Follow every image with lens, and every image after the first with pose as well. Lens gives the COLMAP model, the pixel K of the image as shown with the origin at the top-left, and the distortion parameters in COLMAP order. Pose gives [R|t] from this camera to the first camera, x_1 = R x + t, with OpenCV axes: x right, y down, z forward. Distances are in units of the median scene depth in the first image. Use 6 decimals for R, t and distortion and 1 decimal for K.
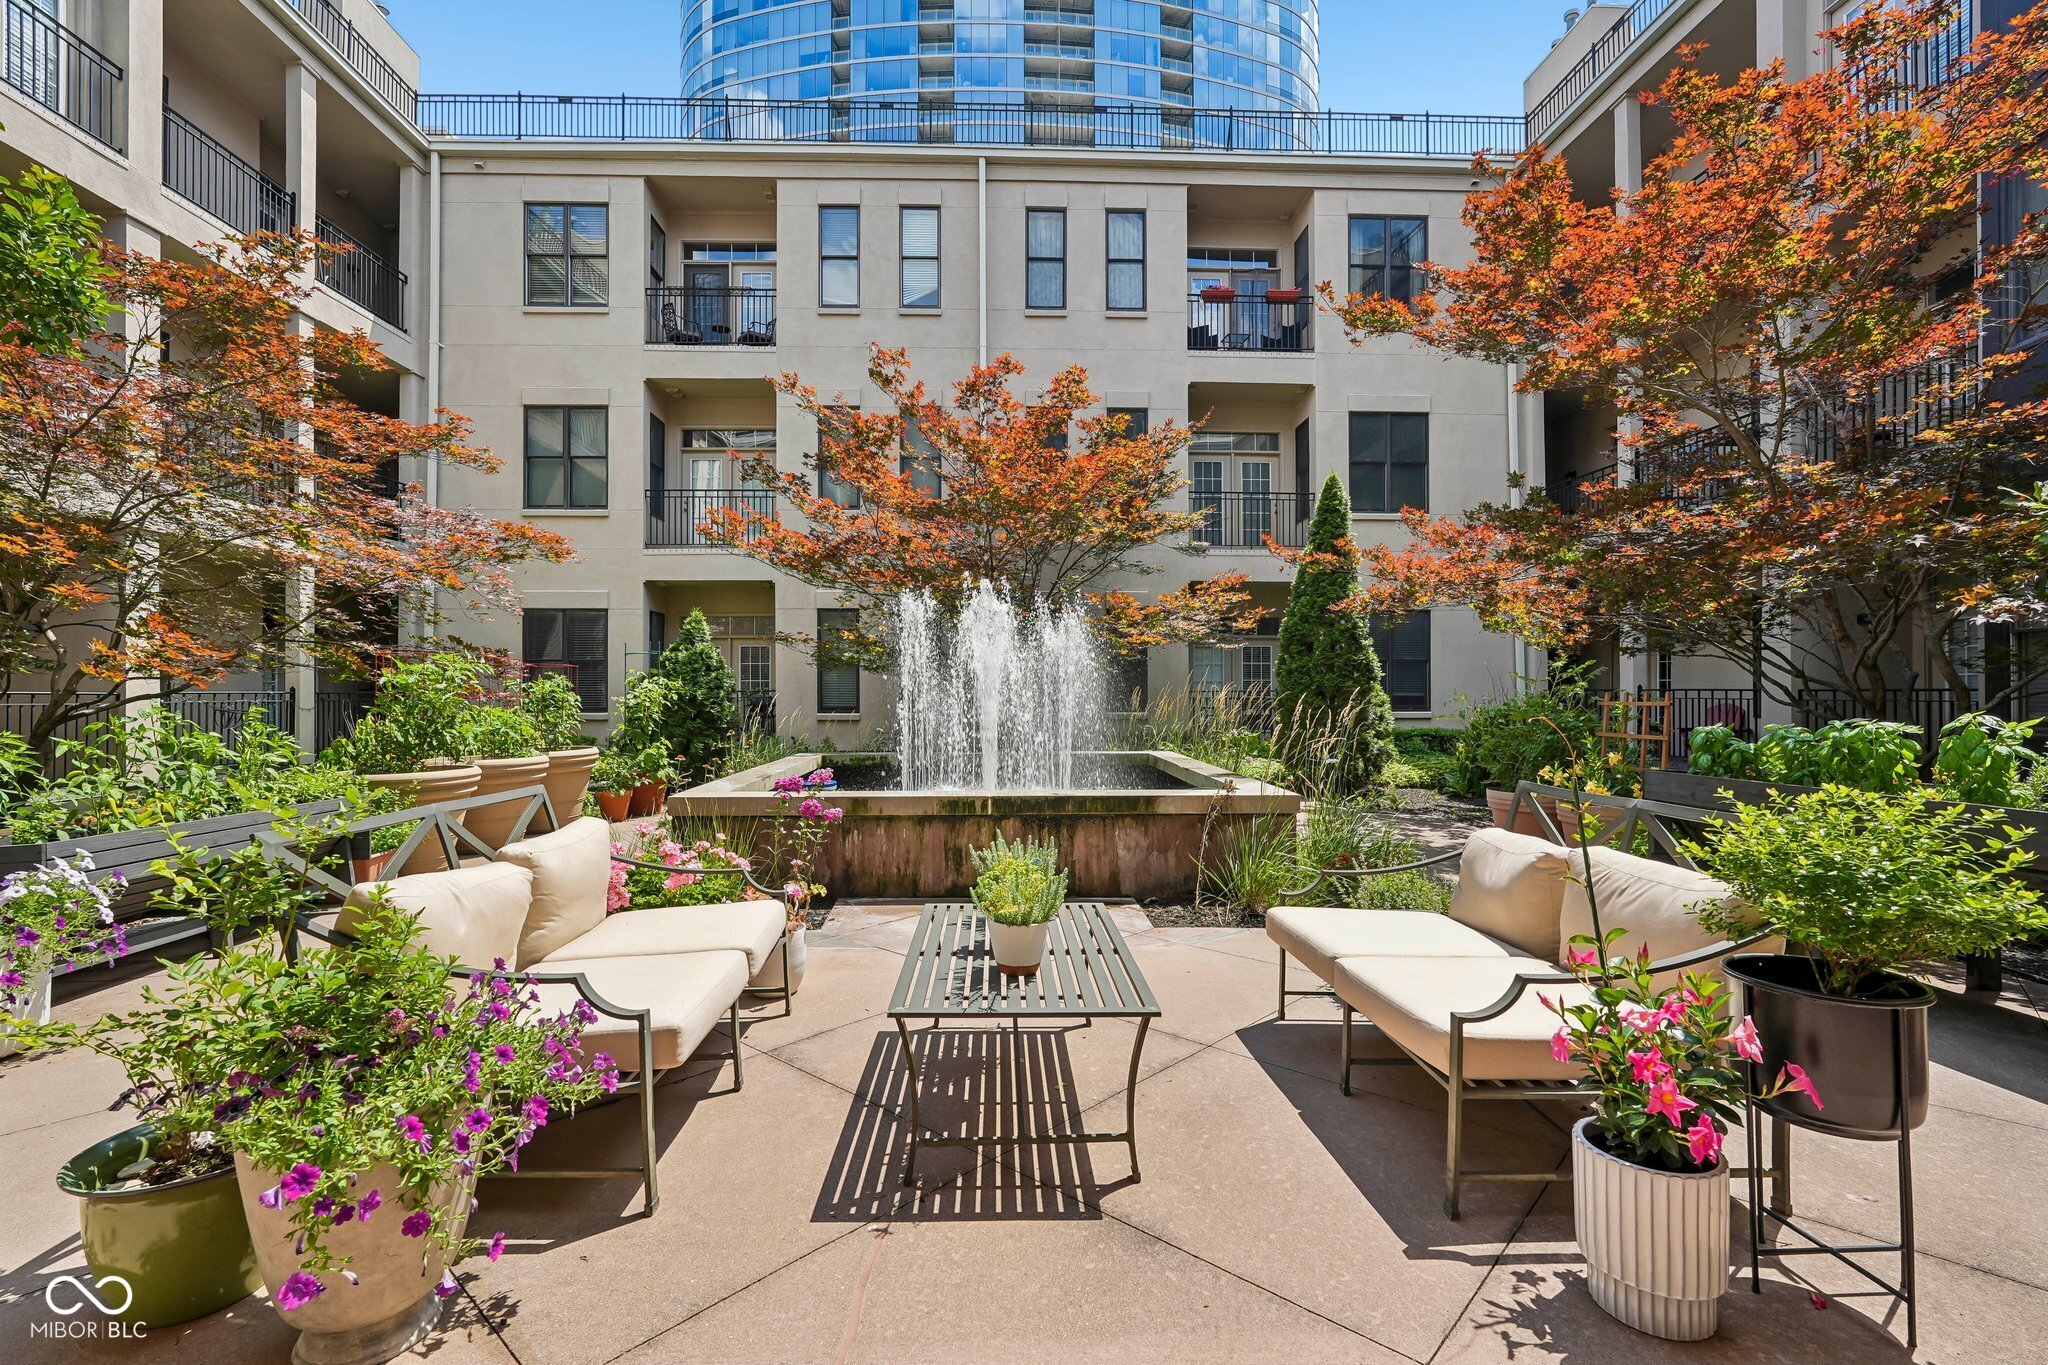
lens RADIAL K [[927.9, 0, 1026.0], [0, 927.9, 694.2], [0, 0, 1]] dist [-0.008728, 0.003180]
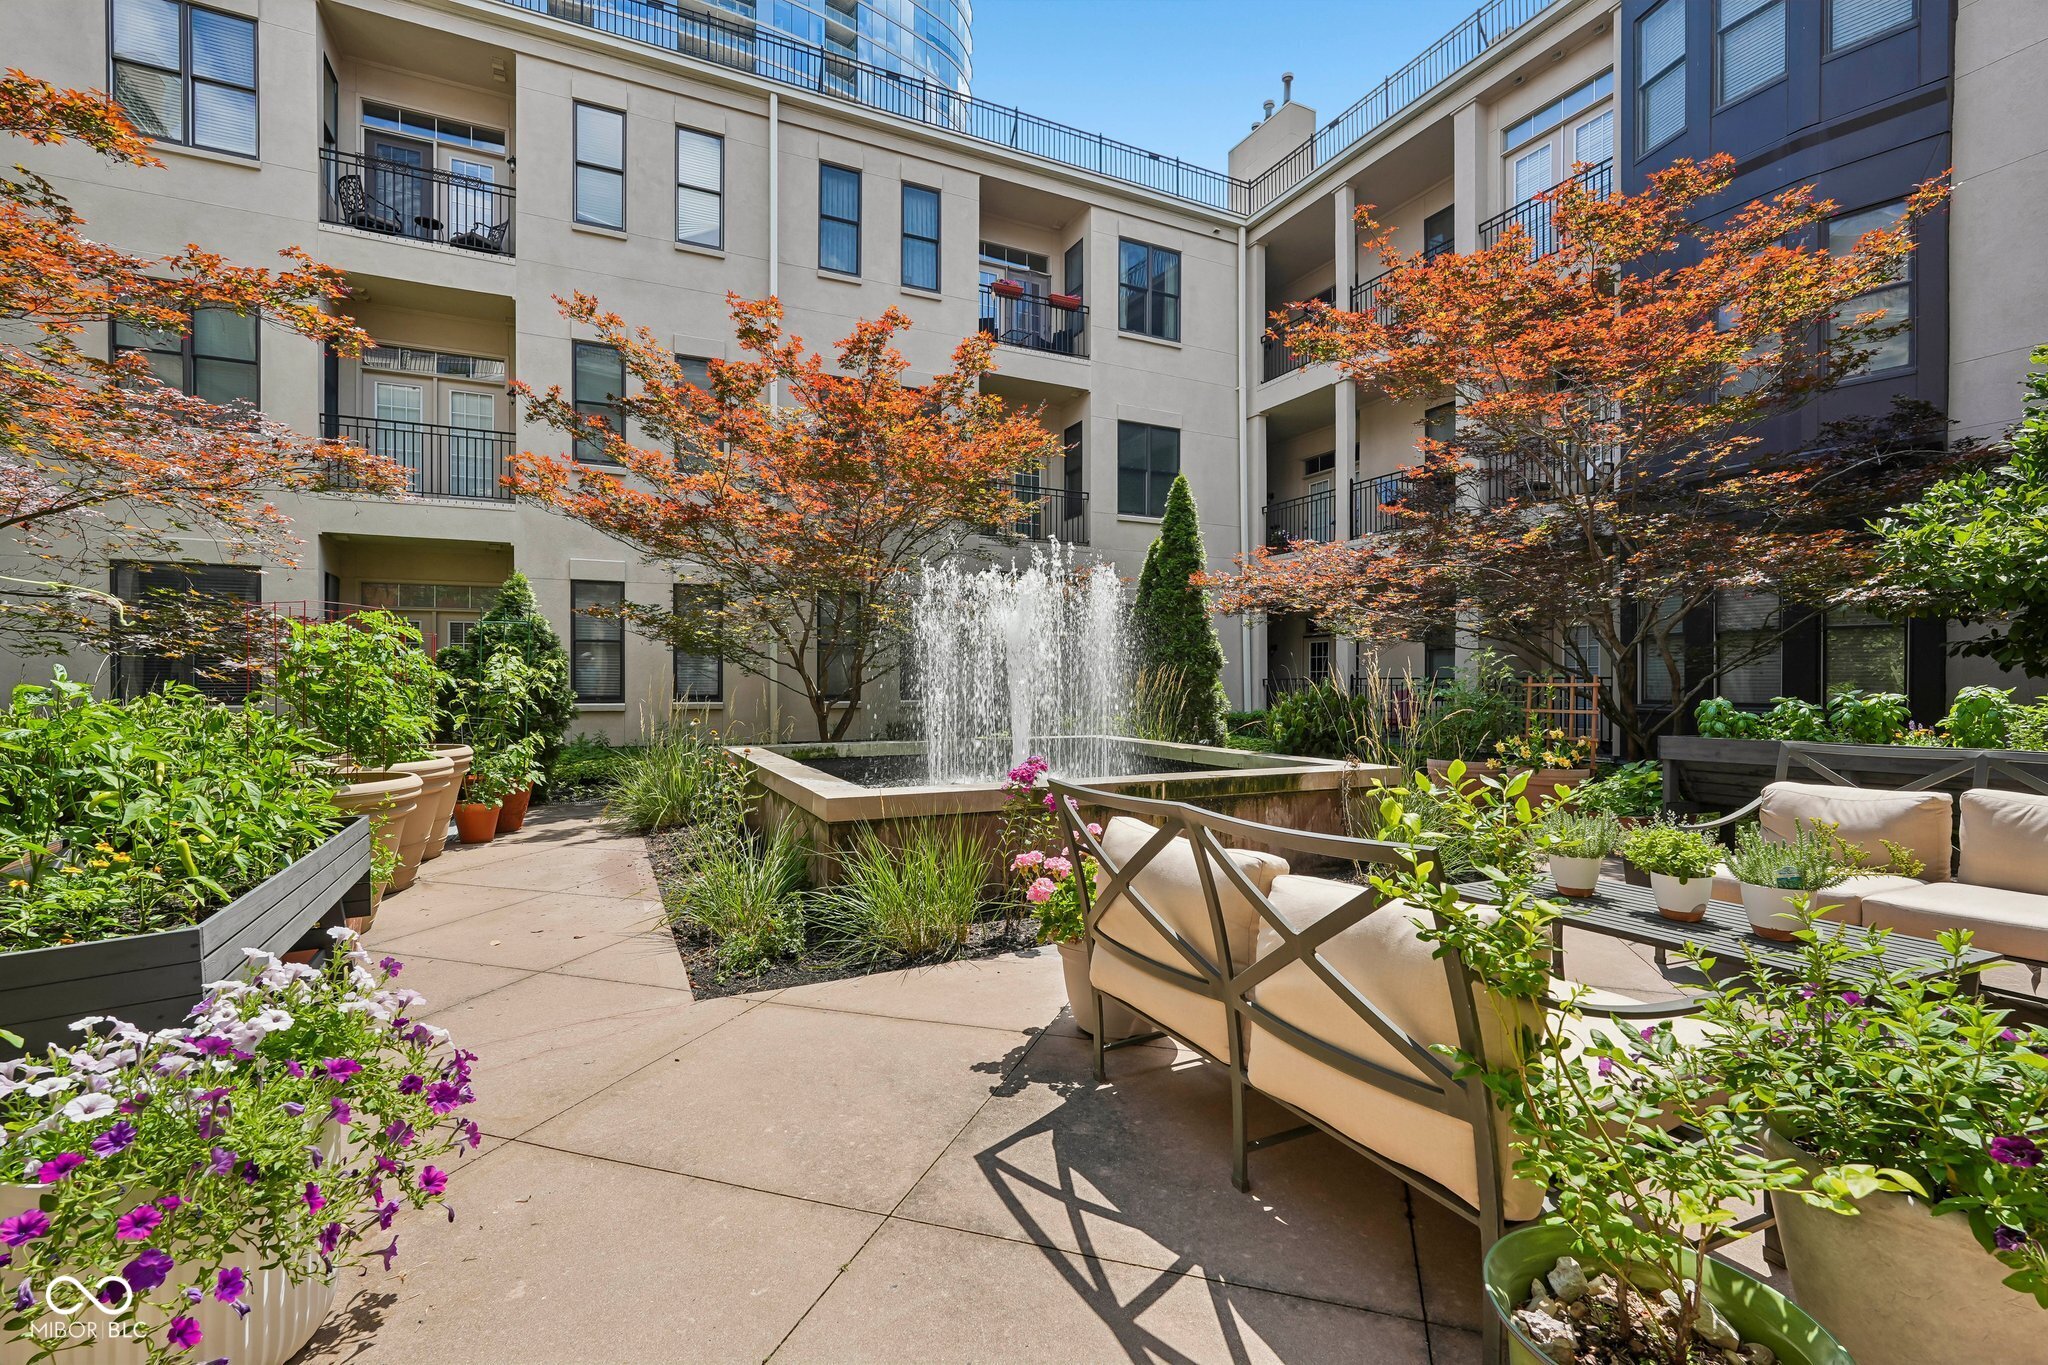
lens RADIAL K [[920.8, 0, 1029.5], [0, 920.8, 686.0], [0, 0, 1]] dist [-0.007756, 0.000033]
pose [[0.911903, 0.001082, 0.410403, -0.187501], [-0.001039, 0.999999, -0.000327, 0.004917], [-0.410404, -0.000128, 0.911904, 0.069468]]
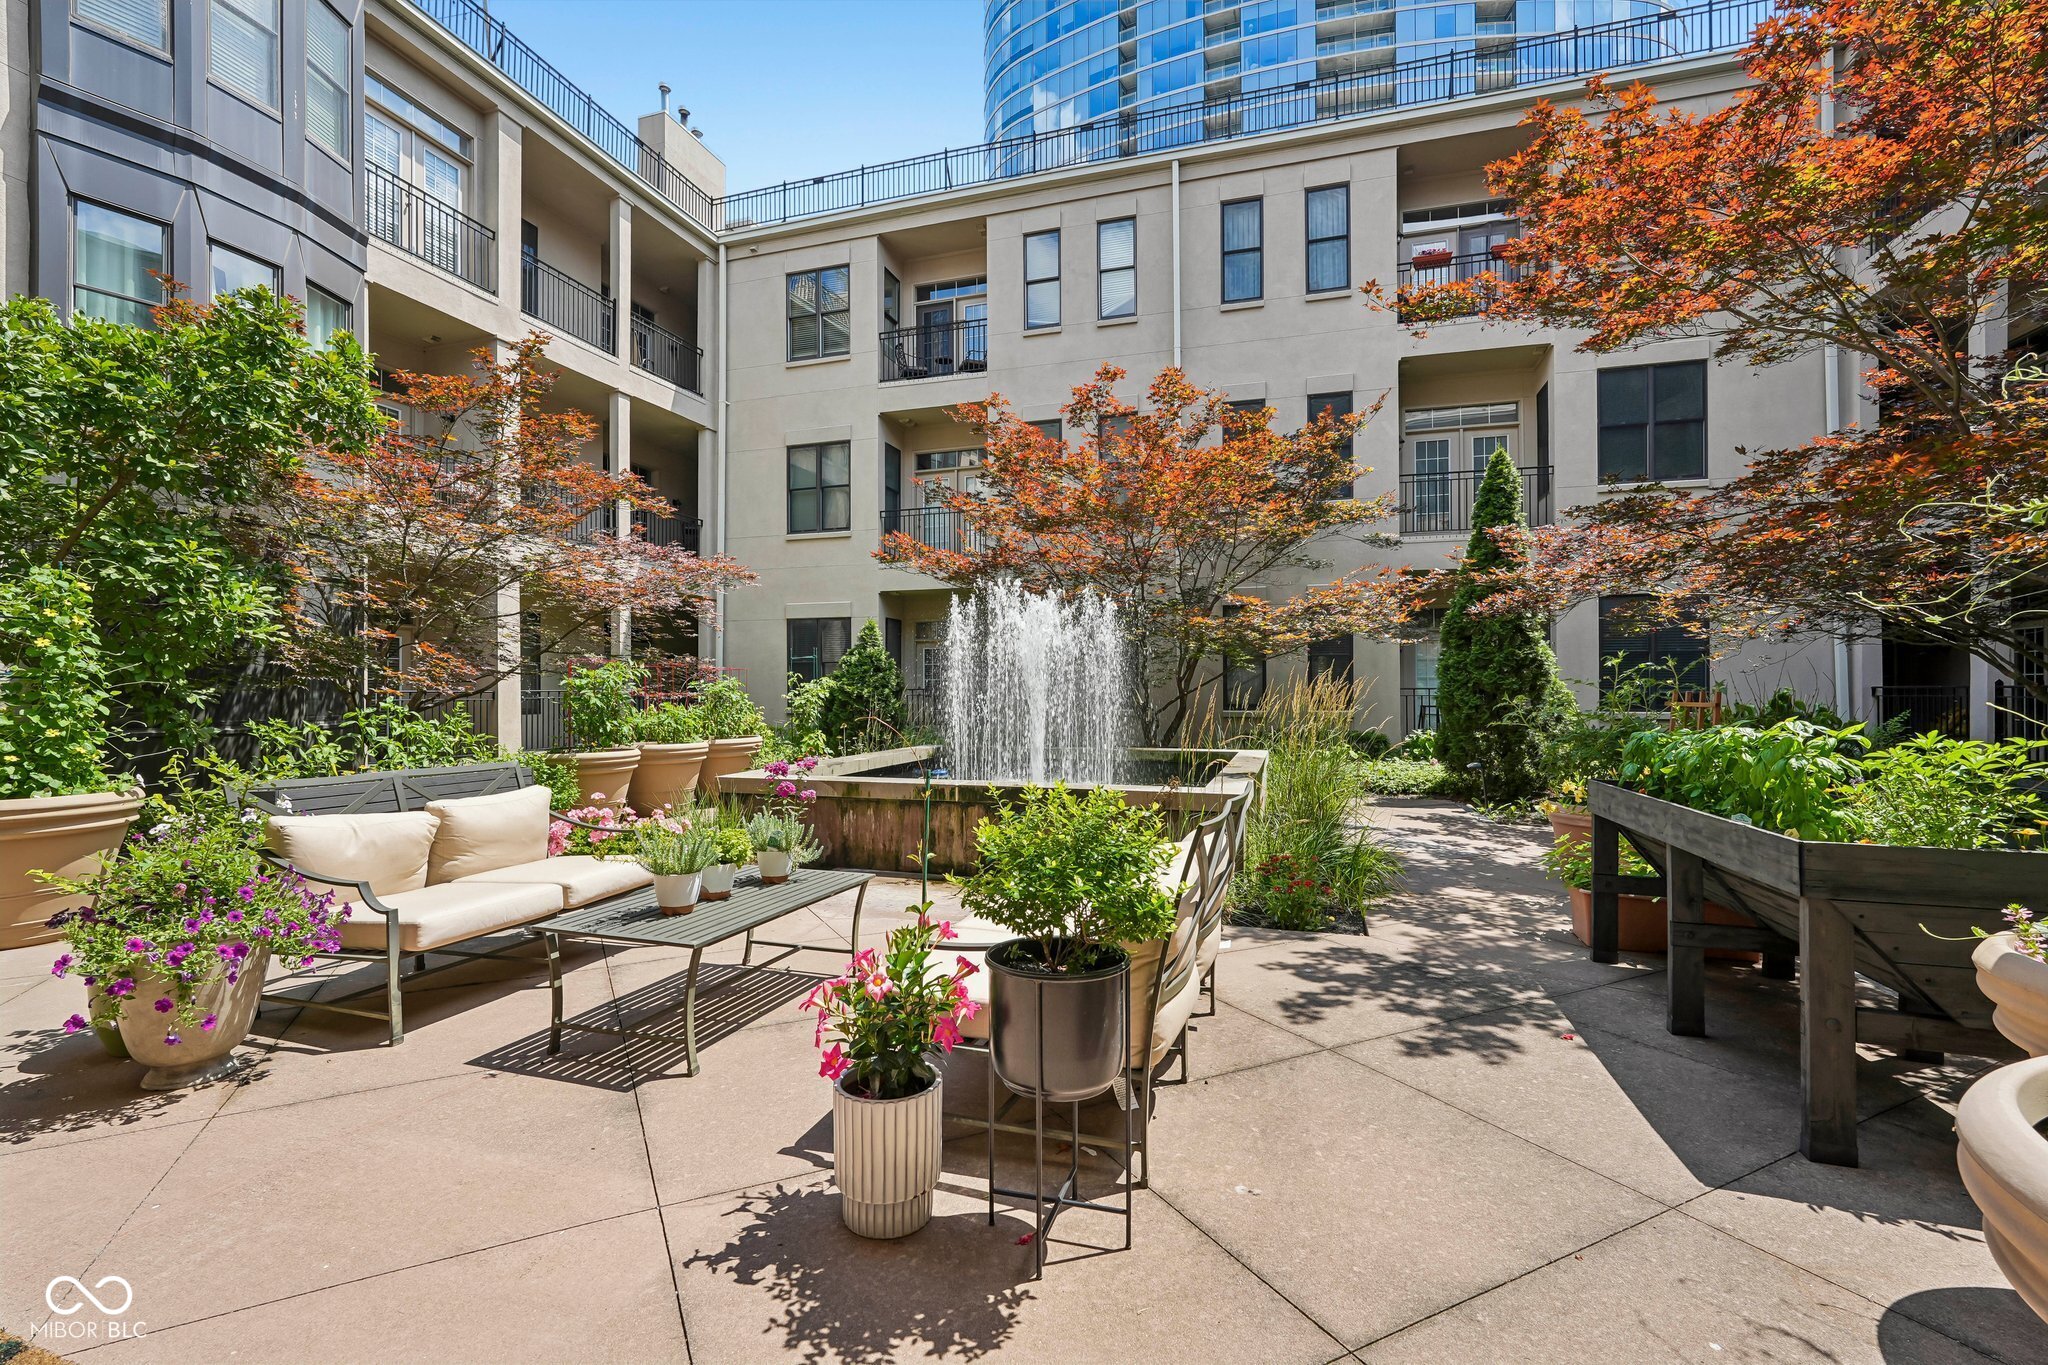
lens RADIAL K [[927.9, 0, 1026.0], [0, 927.9, 694.2], [0, 0, 1]] dist [-0.008728, 0.003180]
pose [[0.939918, 0.000996, -0.341399, 0.143873], [0.000210, 0.999994, 0.003497, -0.001114], [0.341401, -0.003358, 0.939912, -0.006683]]
